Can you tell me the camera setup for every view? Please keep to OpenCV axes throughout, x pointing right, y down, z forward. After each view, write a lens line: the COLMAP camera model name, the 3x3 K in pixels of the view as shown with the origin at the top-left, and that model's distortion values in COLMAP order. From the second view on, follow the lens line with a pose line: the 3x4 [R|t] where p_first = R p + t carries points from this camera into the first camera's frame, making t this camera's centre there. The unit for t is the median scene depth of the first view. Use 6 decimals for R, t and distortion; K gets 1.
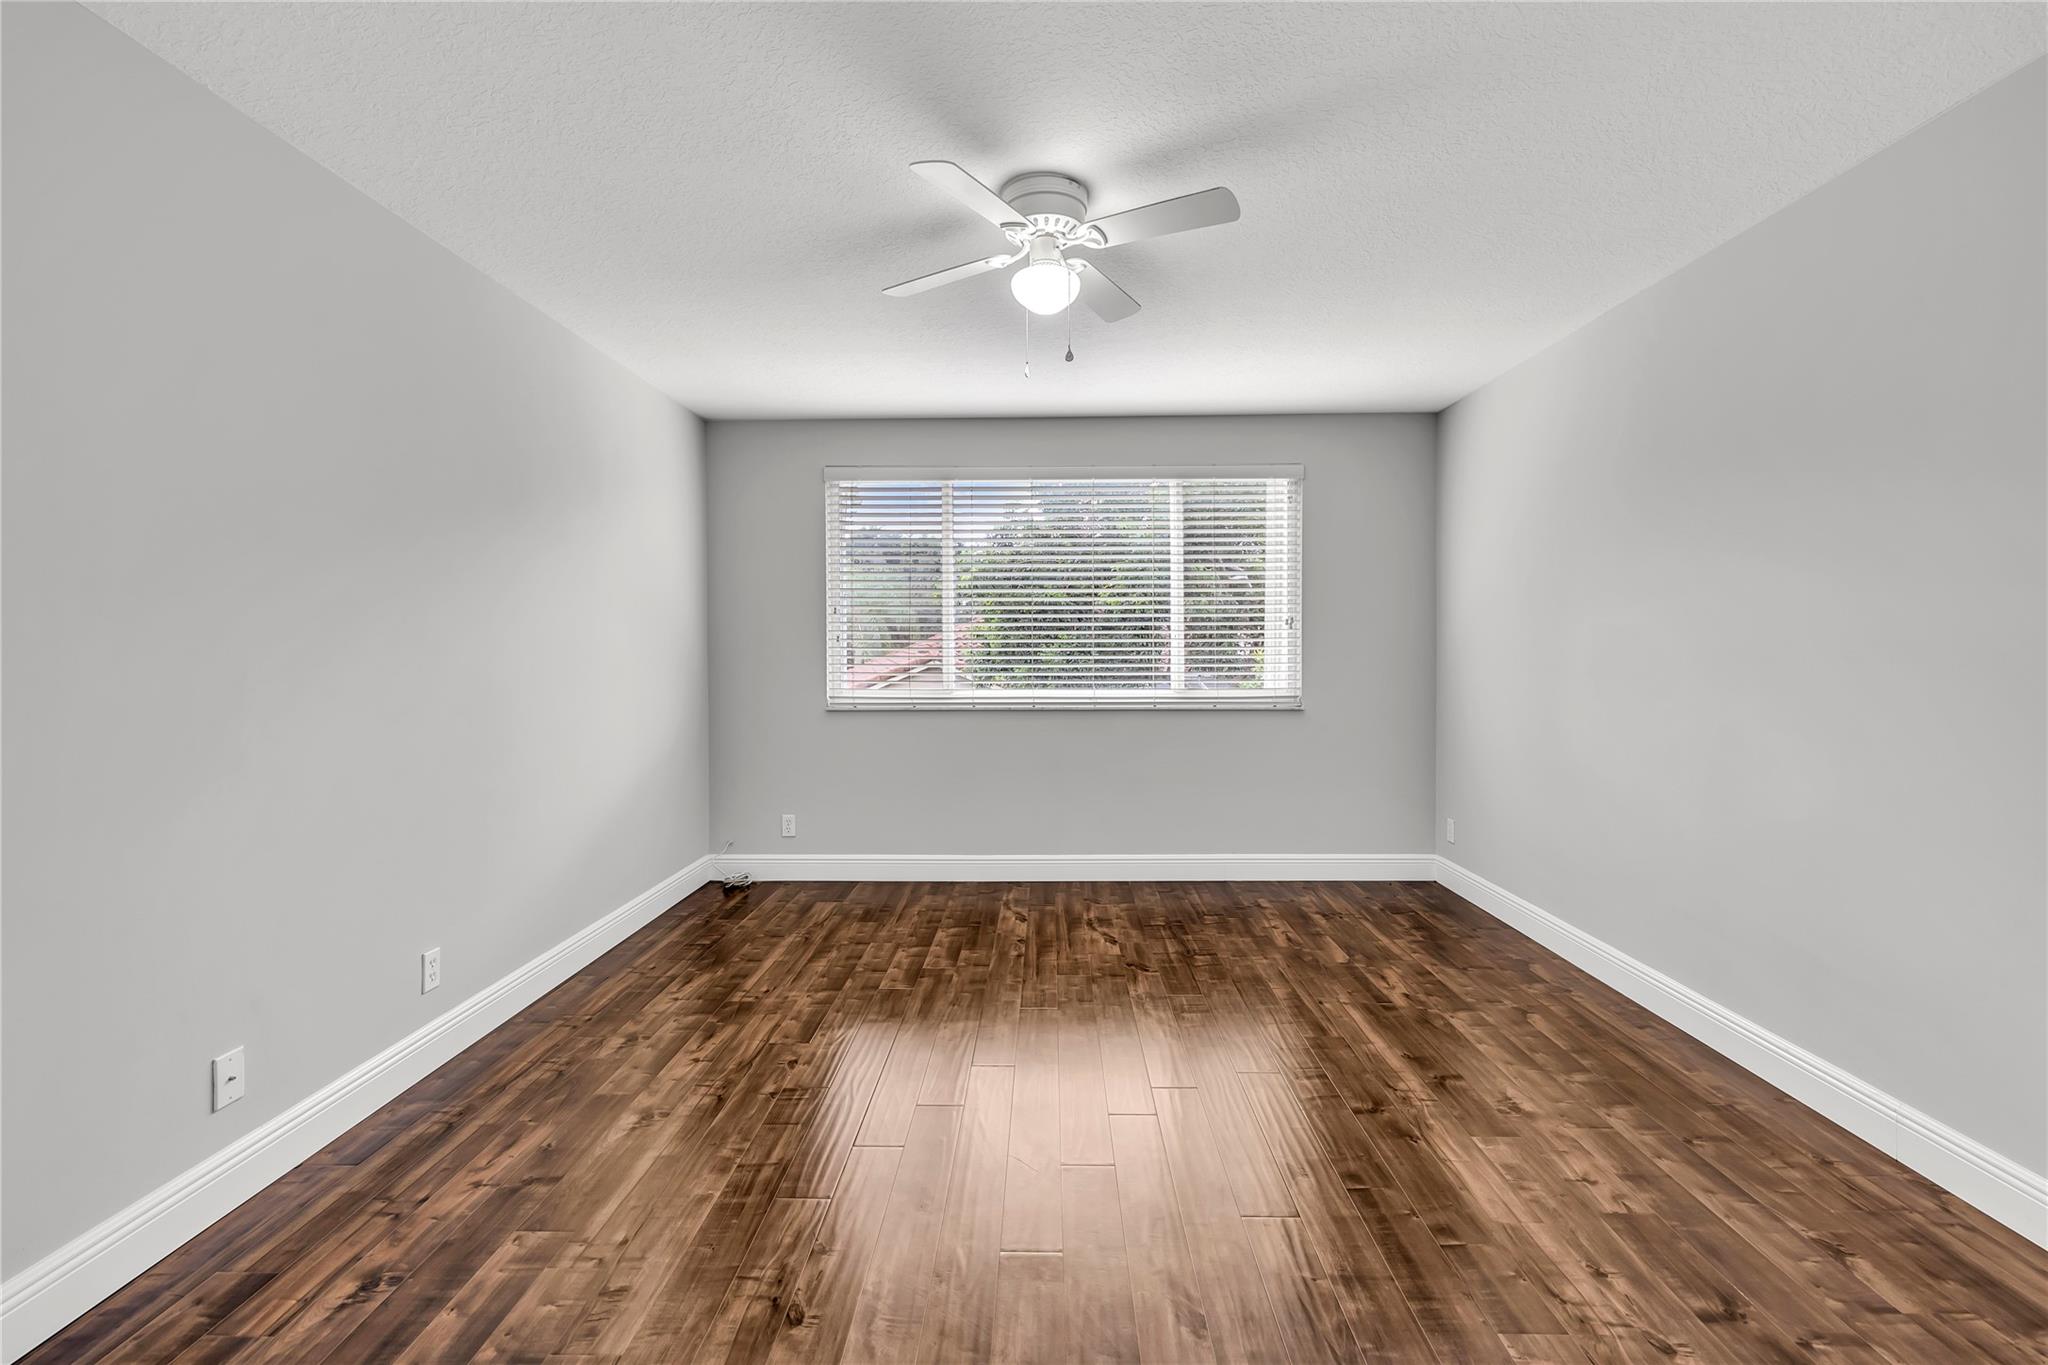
lens RADIAL K [[988.8, 0, 1024.0], [0, 988.8, 682.5], [0, 0, 1]] dist [0.001960, 0.000300]
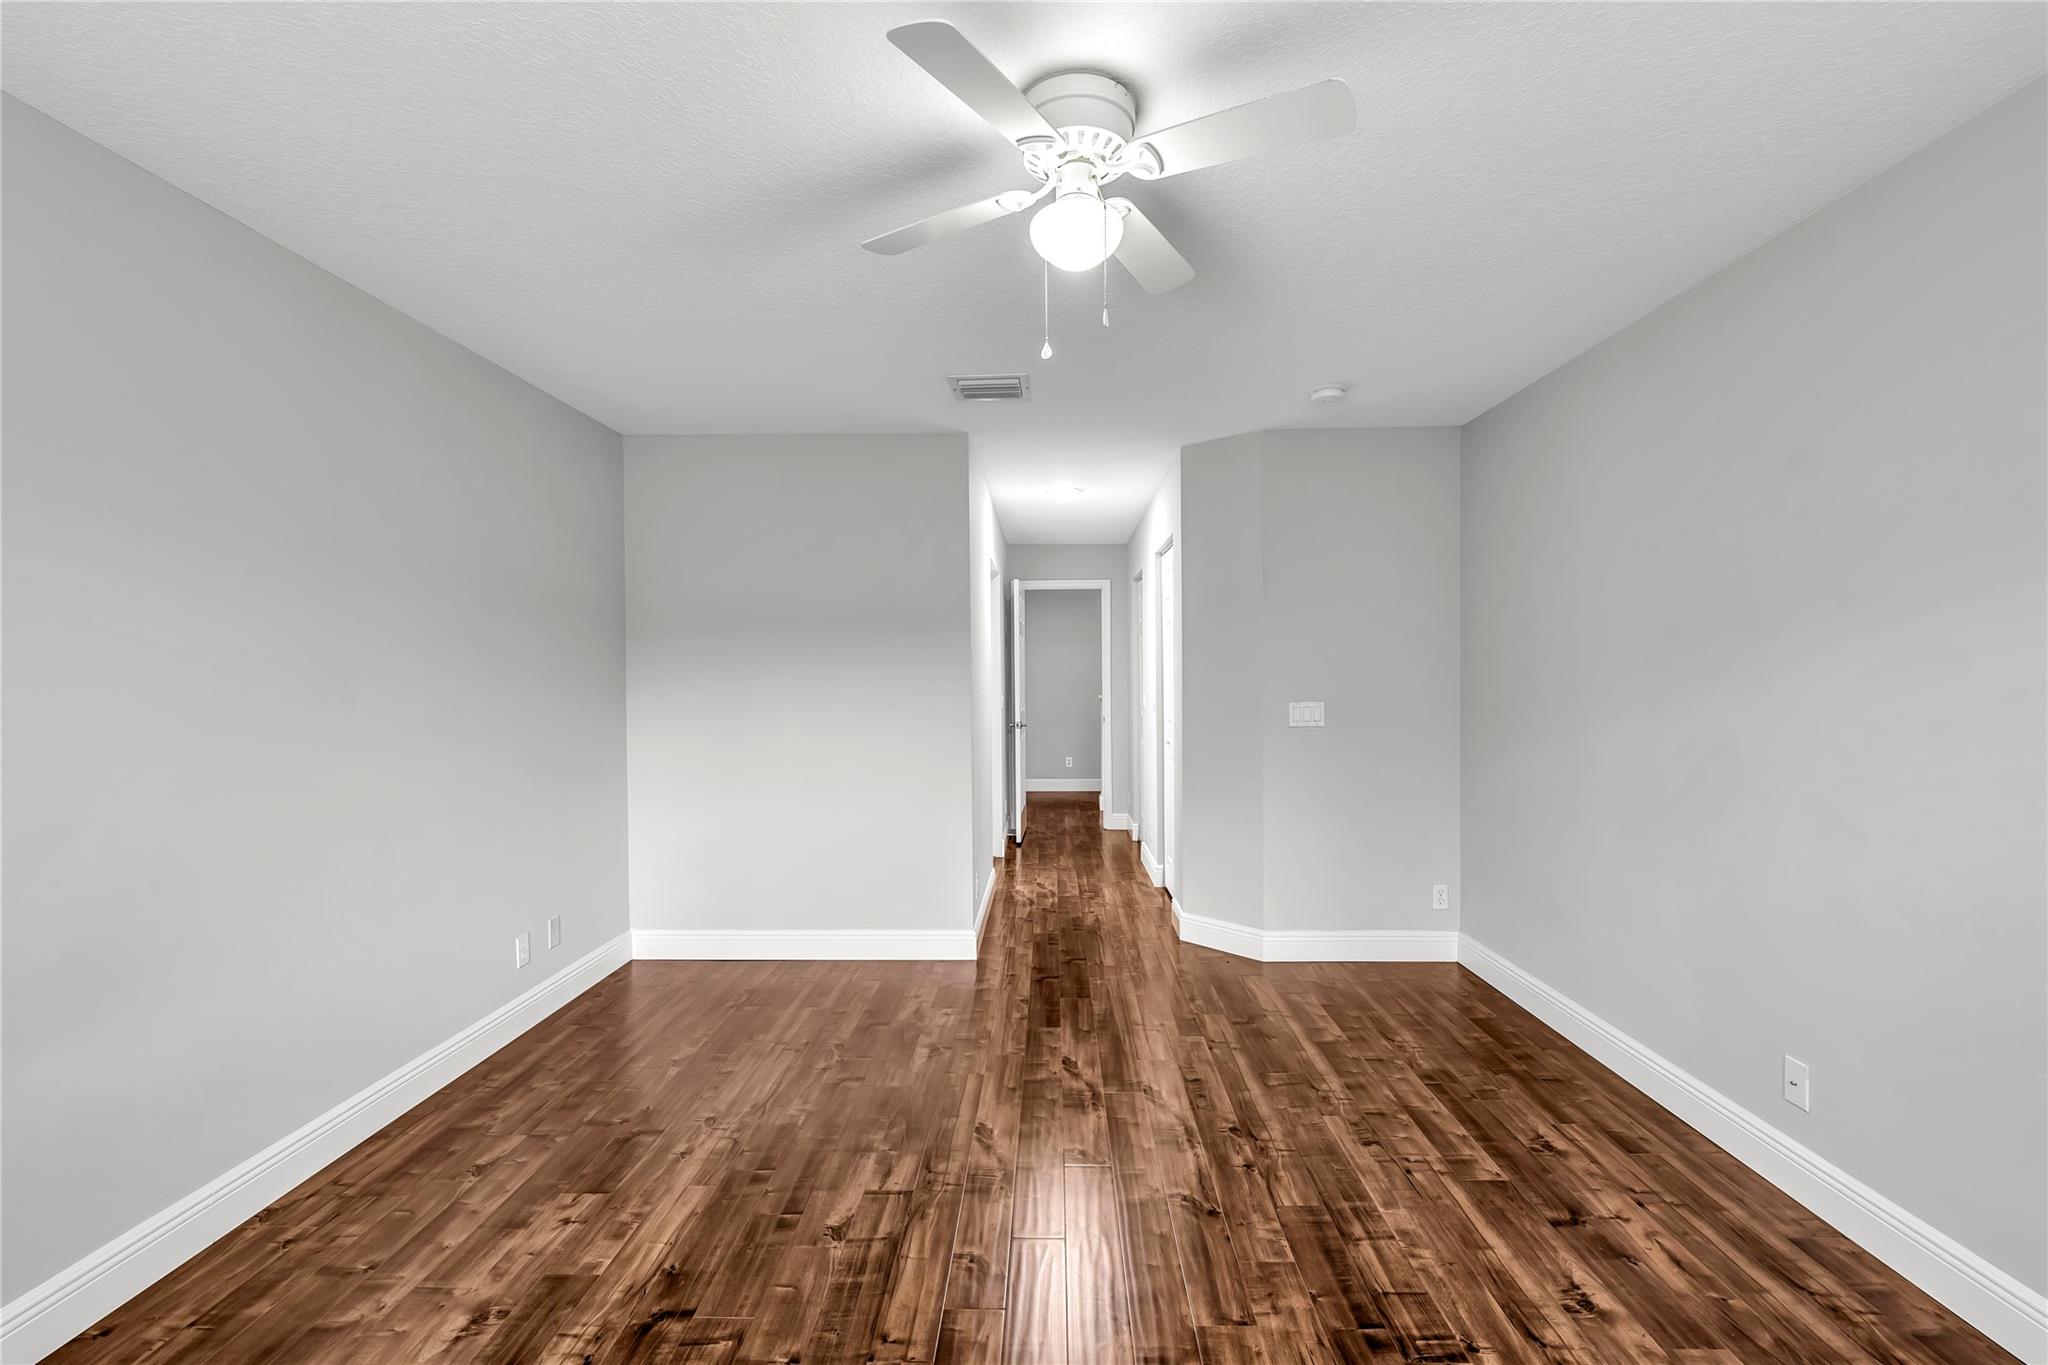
lens RADIAL K [[988.8, 0, 1024.0], [0, 988.8, 682.5], [0, 0, 1]] dist [0.001960, 0.000300]
pose [[-0.999951, 0.008127, 0.005636, 0.072393], [0.008382, 0.998863, 0.046932, -0.117519], [-0.005248, 0.046977, -0.998882, 2.058769]]
